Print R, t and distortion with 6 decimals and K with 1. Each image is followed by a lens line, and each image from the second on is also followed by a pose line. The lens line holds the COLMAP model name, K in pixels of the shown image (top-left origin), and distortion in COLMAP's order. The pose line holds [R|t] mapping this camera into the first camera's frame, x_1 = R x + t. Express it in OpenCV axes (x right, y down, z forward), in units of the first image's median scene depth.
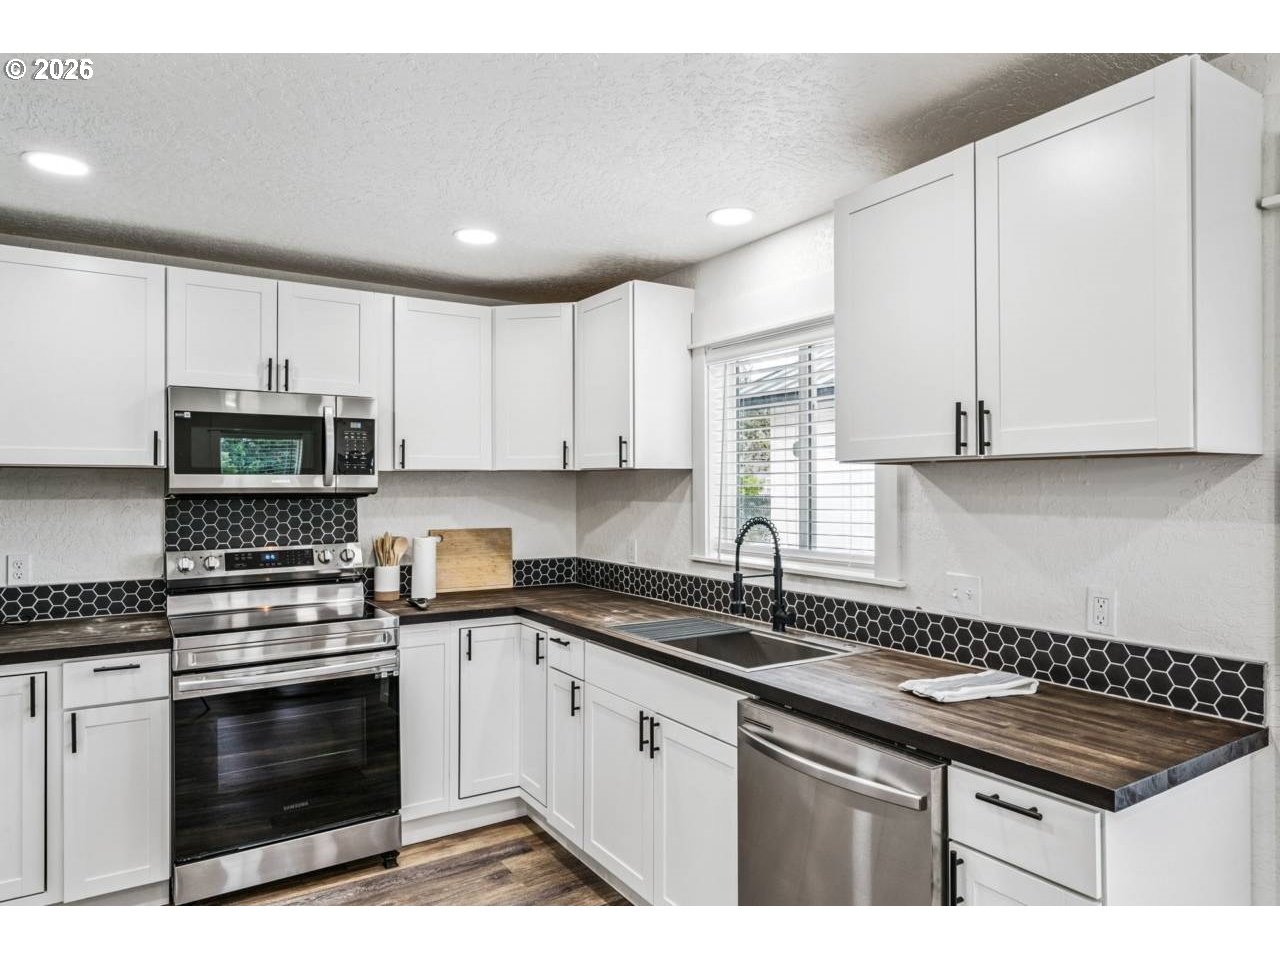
lens RADIAL K [[803.3, 0, 635.1], [0, 803.3, 473.9], [0, 0, 1]] dist [-0.000880, 0.000135]
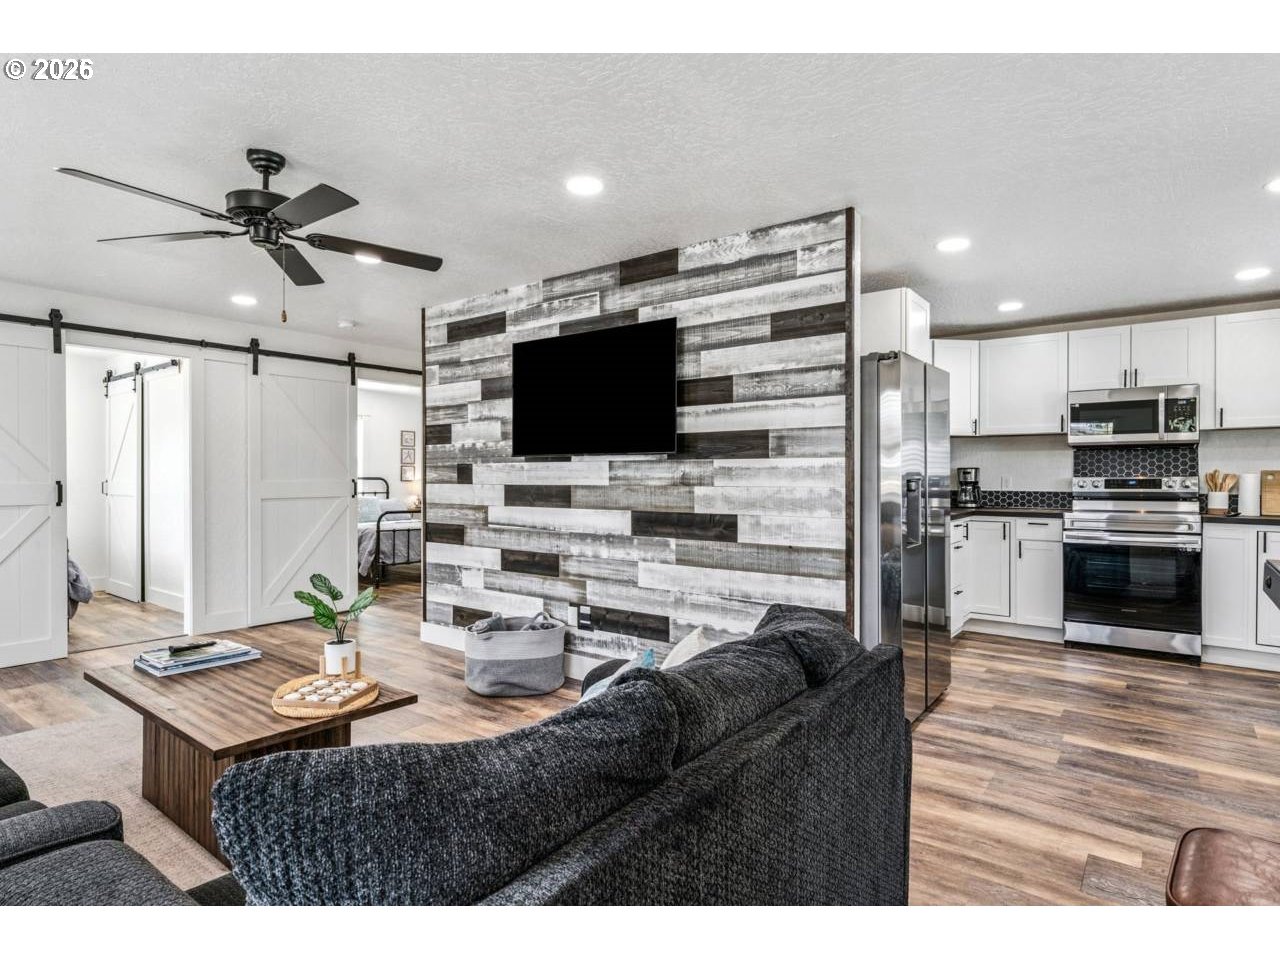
lens RADIAL K [[690.0, 0, 632.7], [0, 690.0, 473.3], [0, 0, 1]] dist [-0.004851, 0.002520]
pose [[0.333169, 0.001347, -0.942866, 0.617056], [0.009814, 0.999940, 0.004896, 0.067989], [0.942816, -0.010884, 0.333136, -0.542991]]
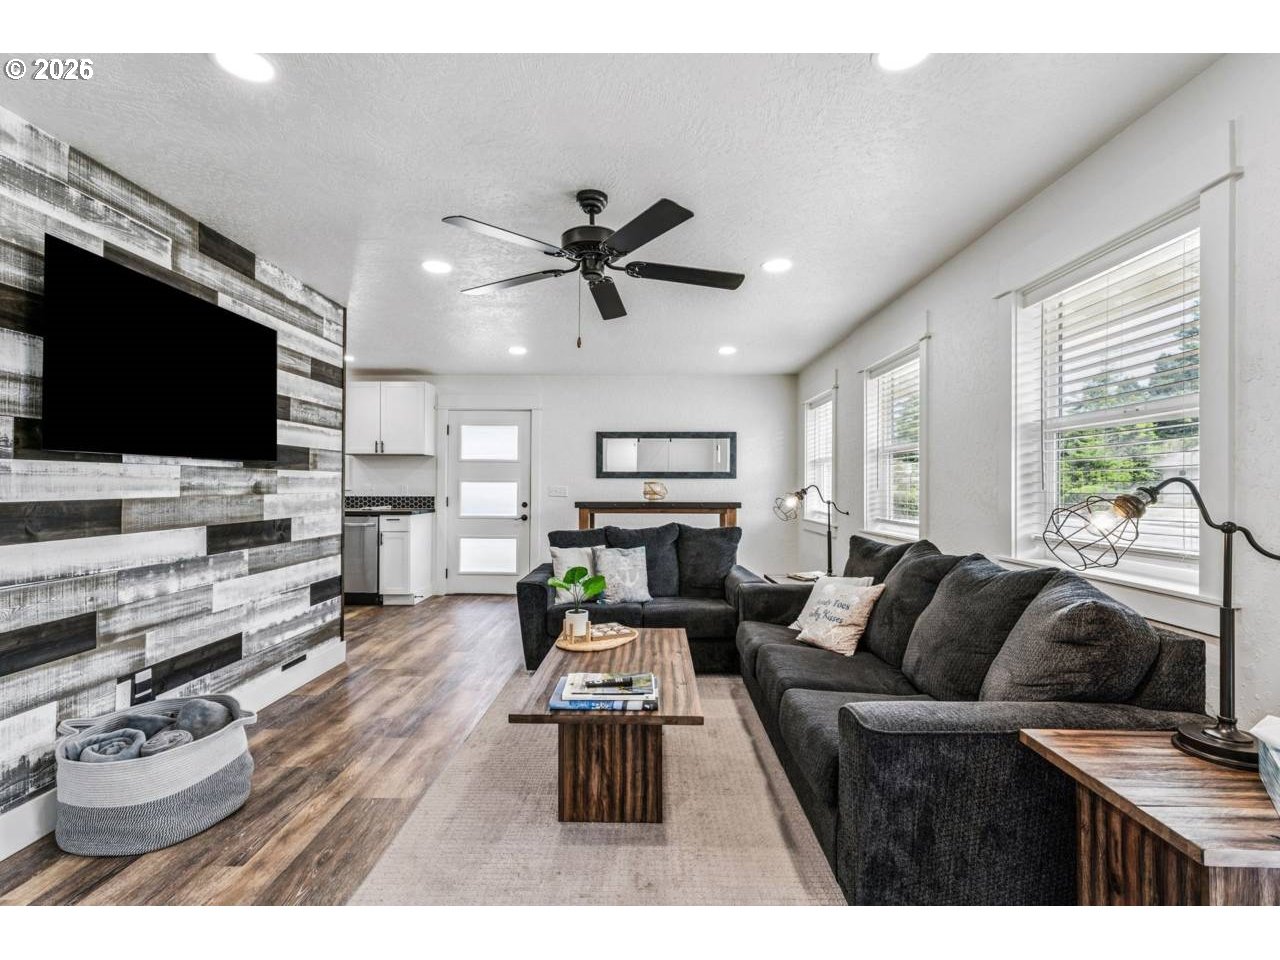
lens RADIAL K [[616.7, 0, 634.4], [0, 616.7, 482.3], [0, 0, 1]] dist [-0.002099, -0.000119]
pose [[0.557402, 0.009180, 0.830192, -0.922924], [-0.016246, 0.999868, -0.000148, 0.064866], [-0.830084, -0.013404, 0.557477, -1.171897]]
